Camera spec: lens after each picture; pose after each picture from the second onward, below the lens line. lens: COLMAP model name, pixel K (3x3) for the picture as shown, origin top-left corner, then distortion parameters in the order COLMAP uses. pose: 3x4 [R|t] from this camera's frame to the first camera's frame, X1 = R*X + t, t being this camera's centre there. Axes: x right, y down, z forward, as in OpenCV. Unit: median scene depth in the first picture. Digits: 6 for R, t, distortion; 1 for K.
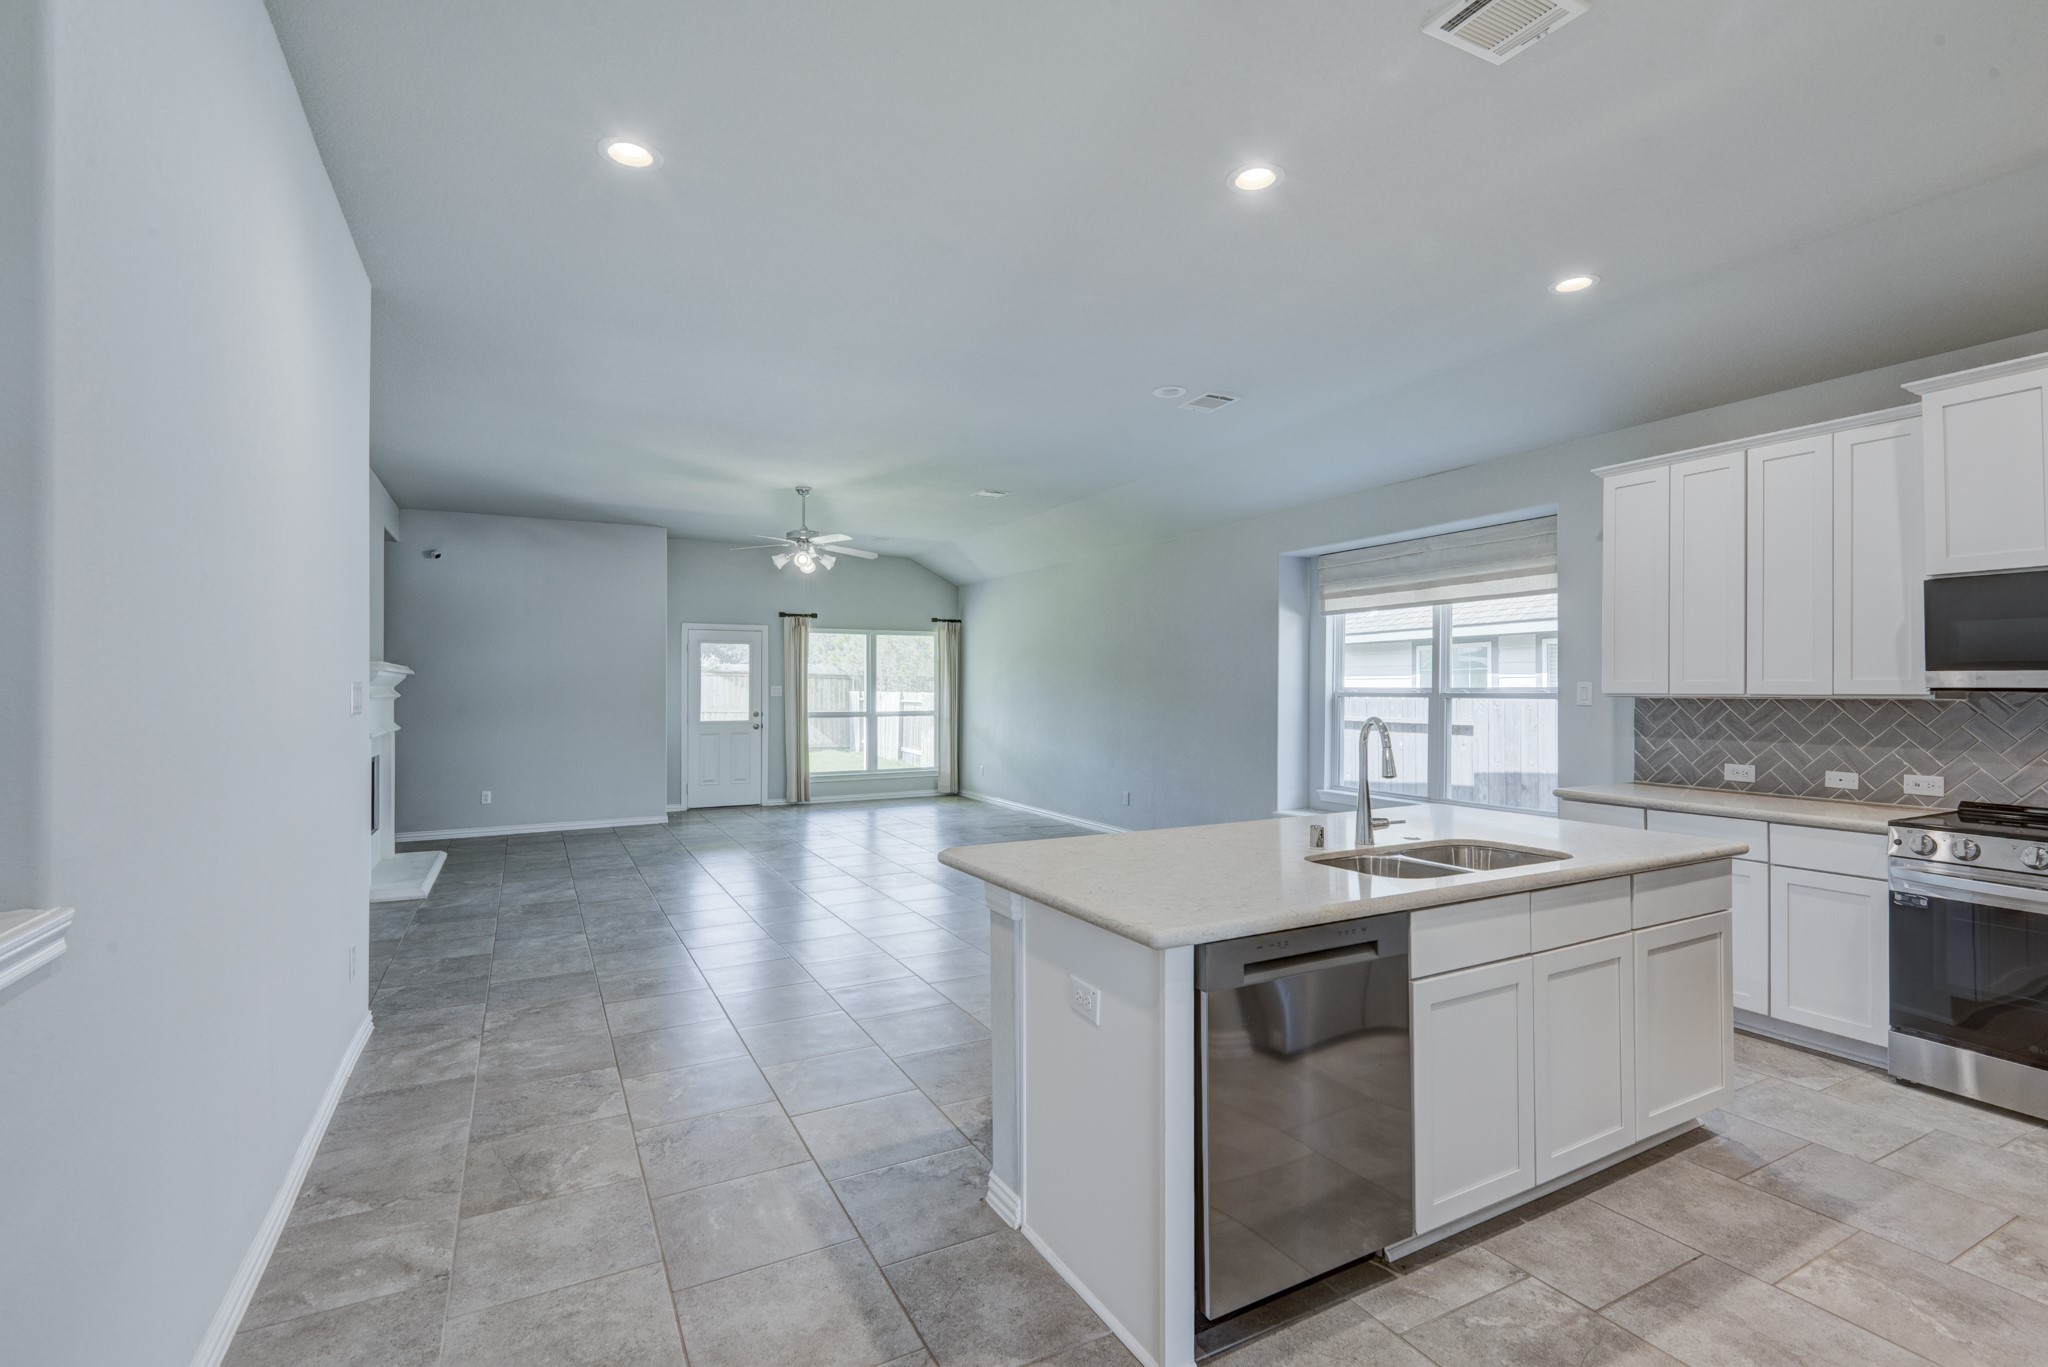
lens RADIAL K [[932.2, 0, 1037.0], [0, 932.2, 685.8], [0, 0, 1]] dist [0.052949, -0.034926]
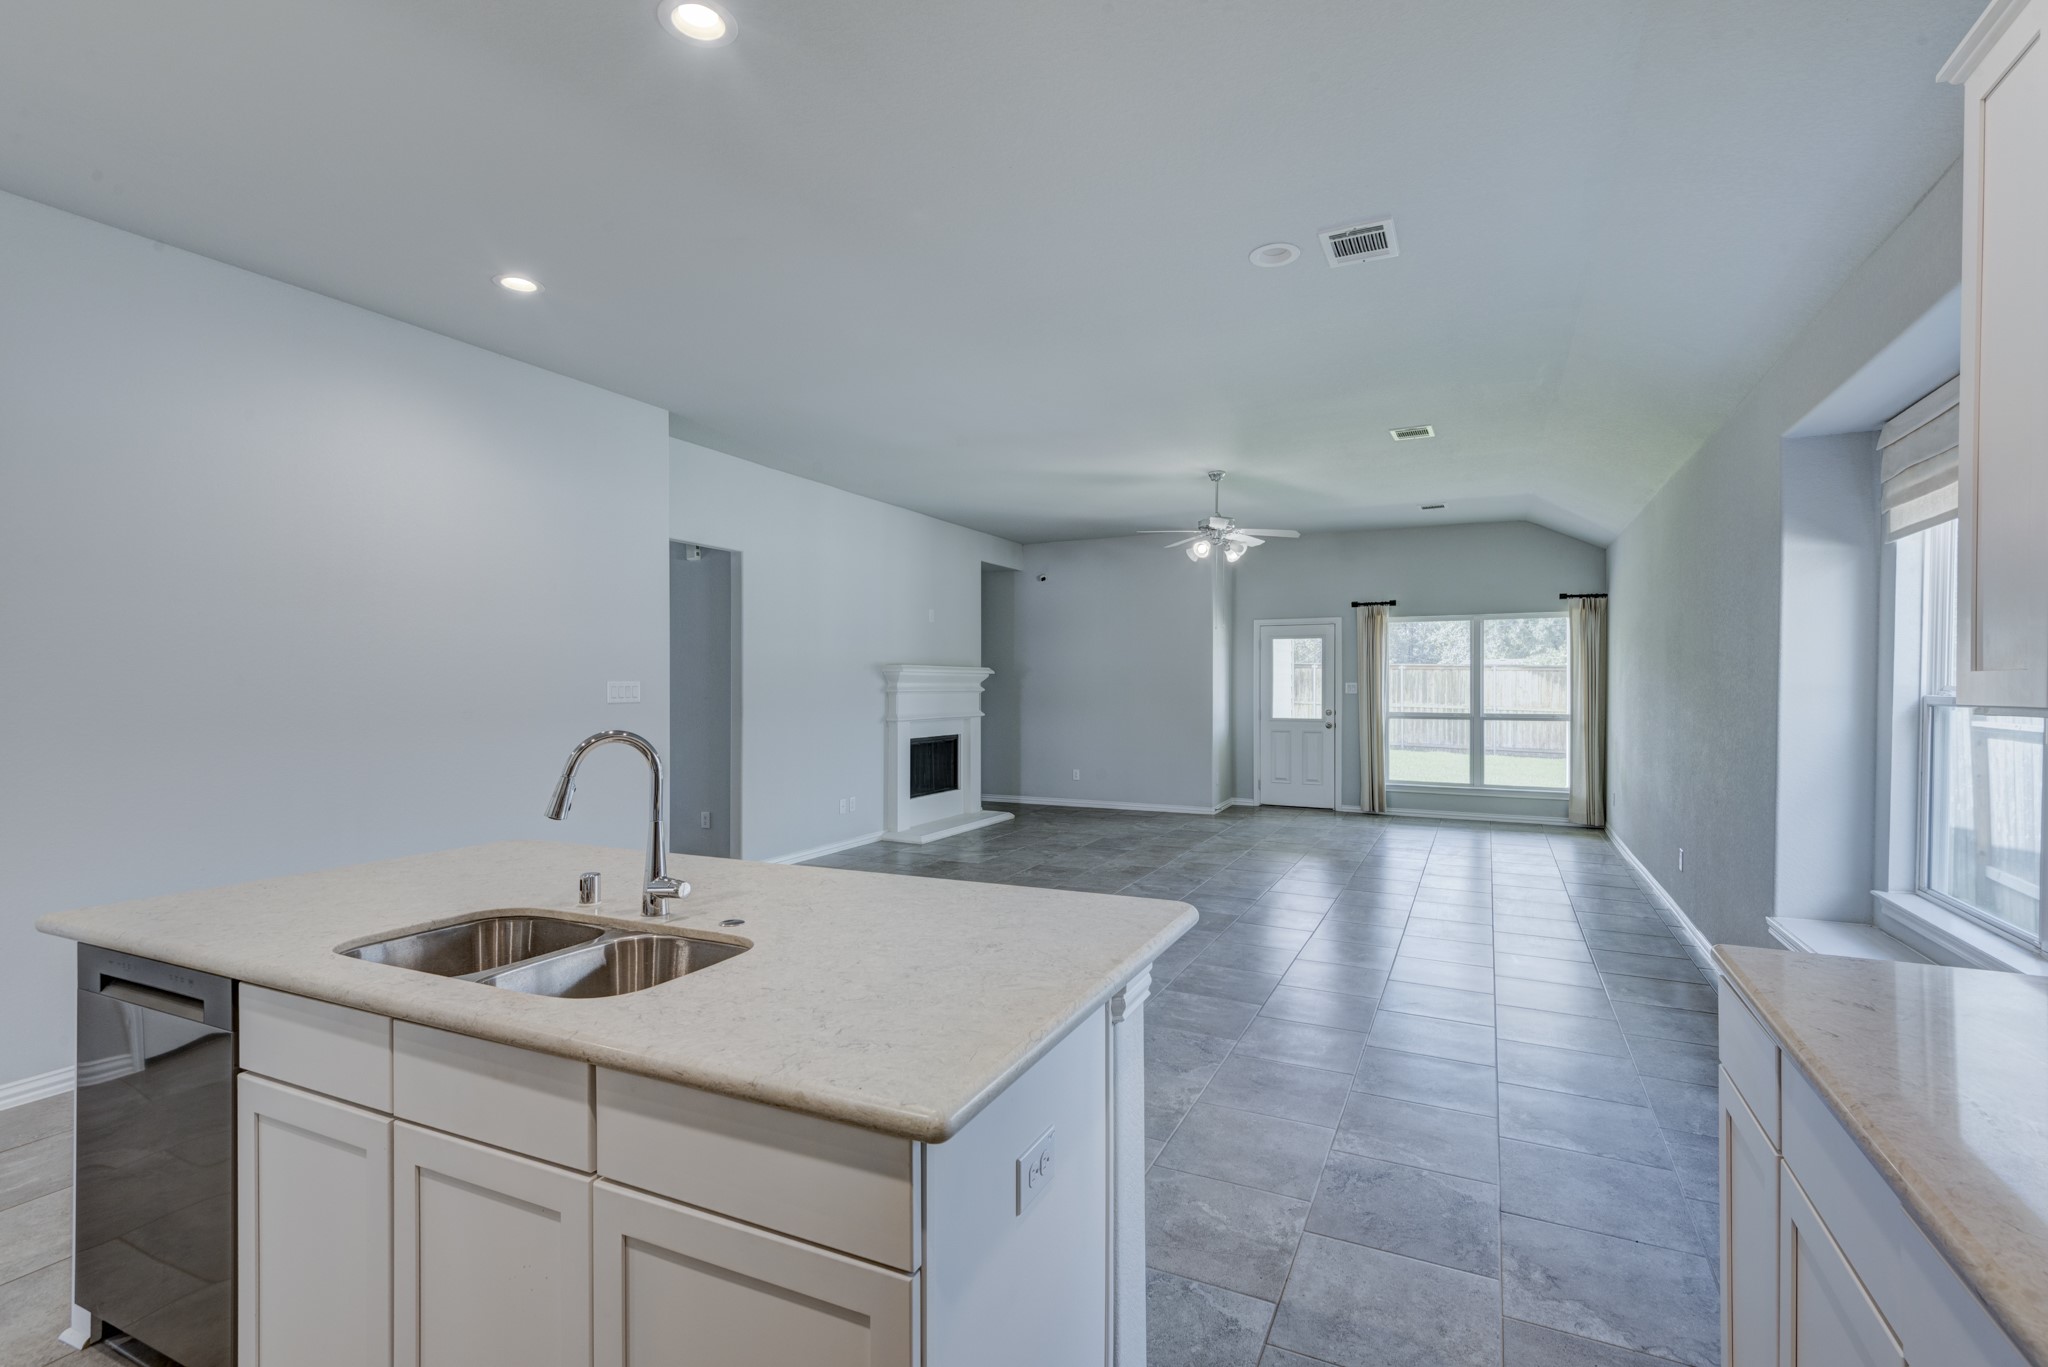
lens RADIAL K [[932.2, 0, 1037.0], [0, 932.2, 685.8], [0, 0, 1]] dist [0.052949, -0.034926]
pose [[0.585251, 0.002496, -0.810849, 0.364423], [0.001054, 0.999992, 0.003839, -0.000401], [0.810852, -0.003101, 0.585243, 0.270428]]
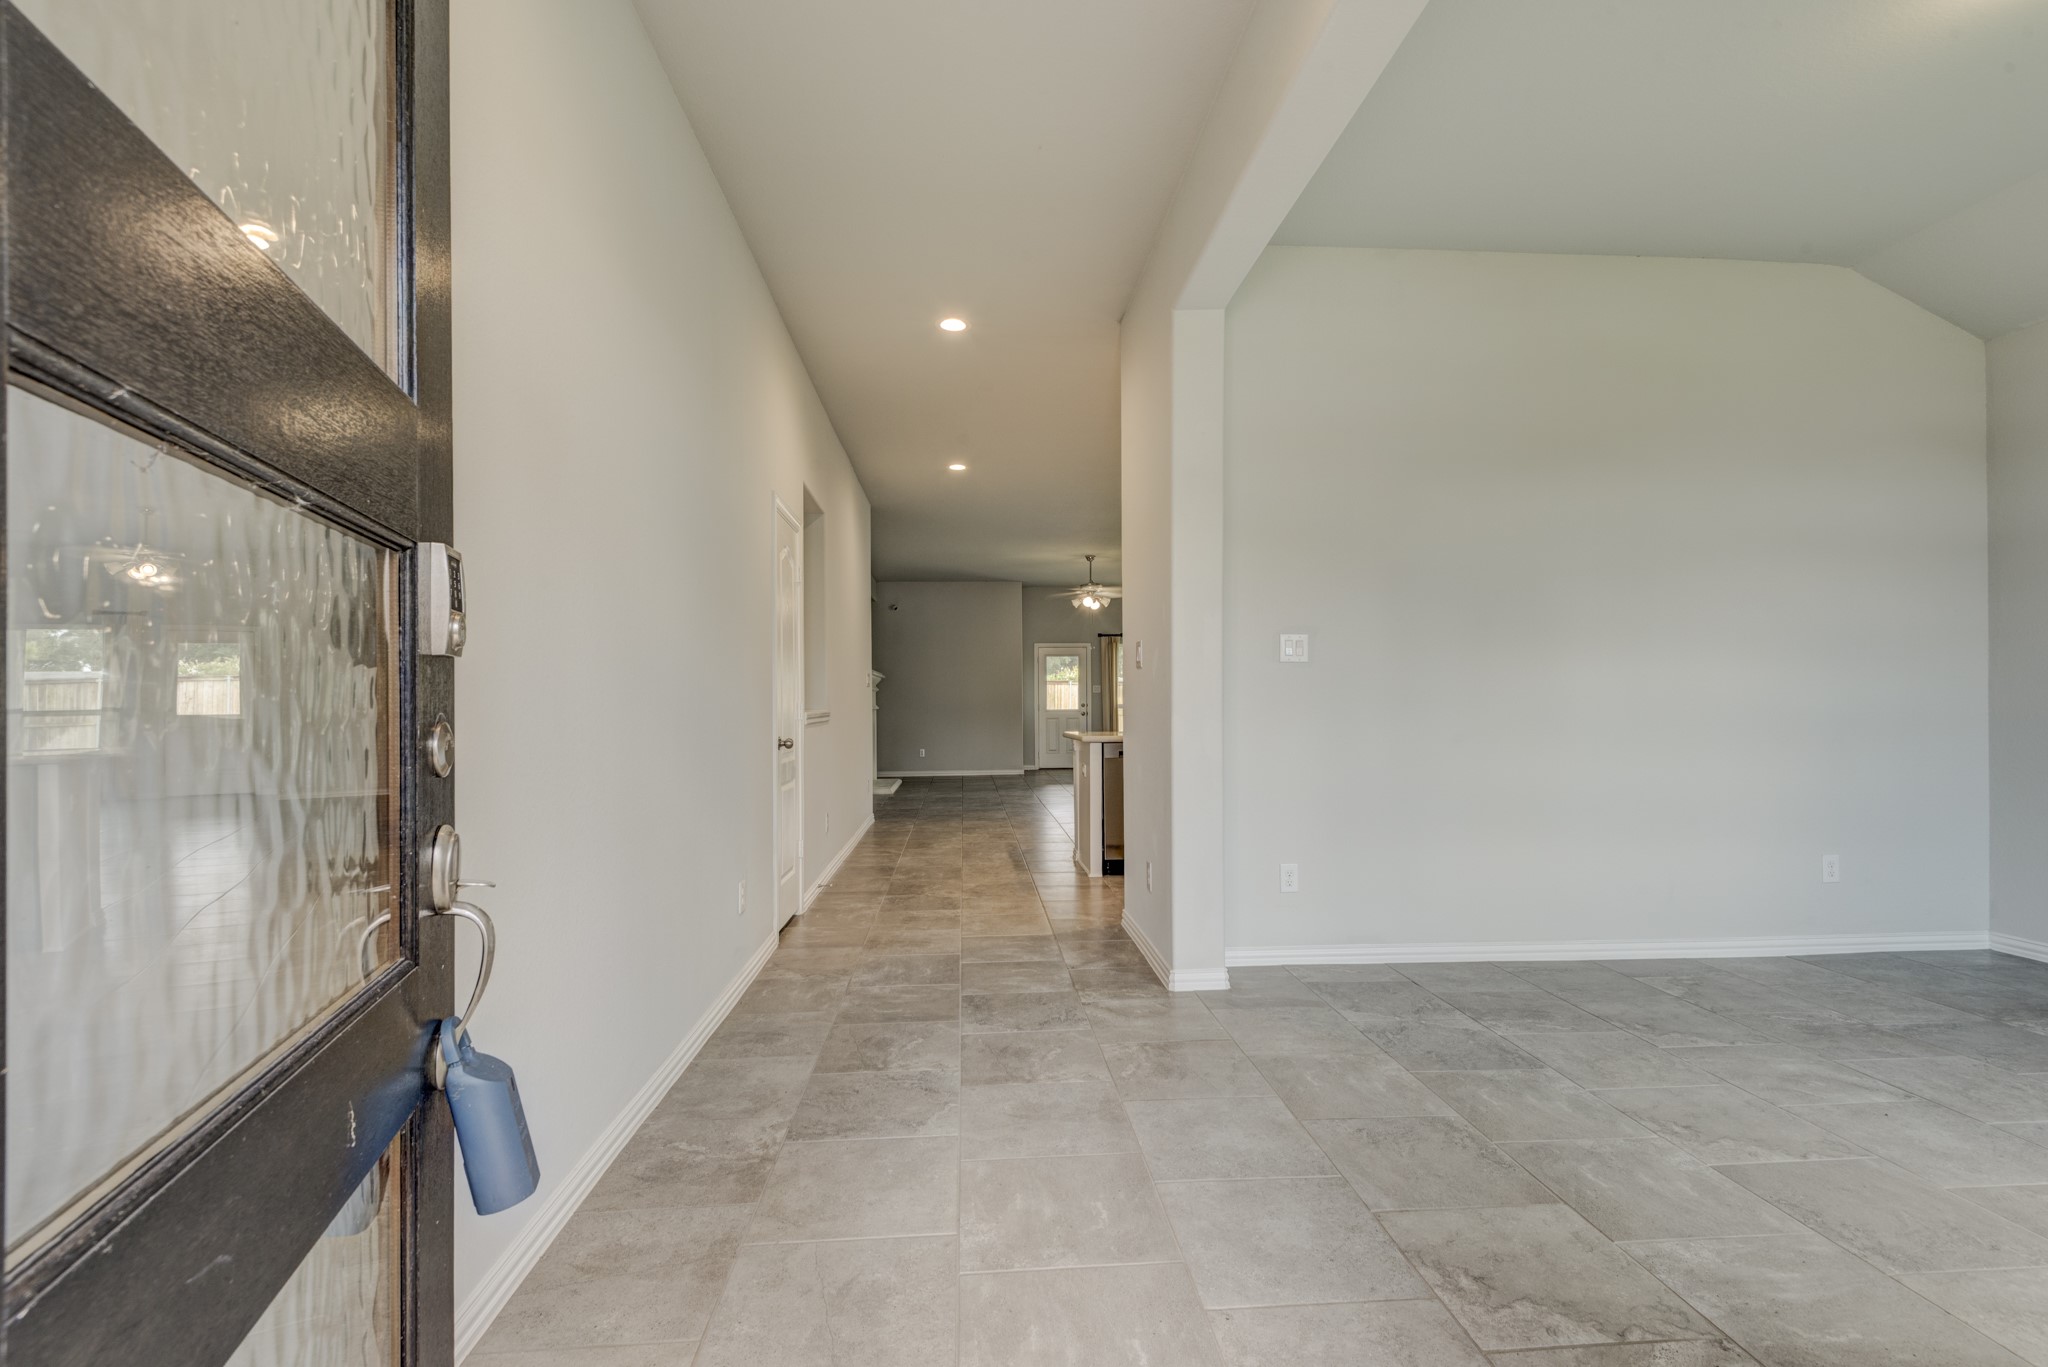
lens RADIAL K [[945.1, 0, 1039.1], [0, 945.1, 684.8], [0, 0, 1]] dist [0.033456, -0.018532]
pose [[0.915666, -0.014305, -0.401686, 0.276038], [0.007918, 0.999815, -0.017557, 0.030142], [0.401863, 0.012896, 0.915609, -0.440909]]
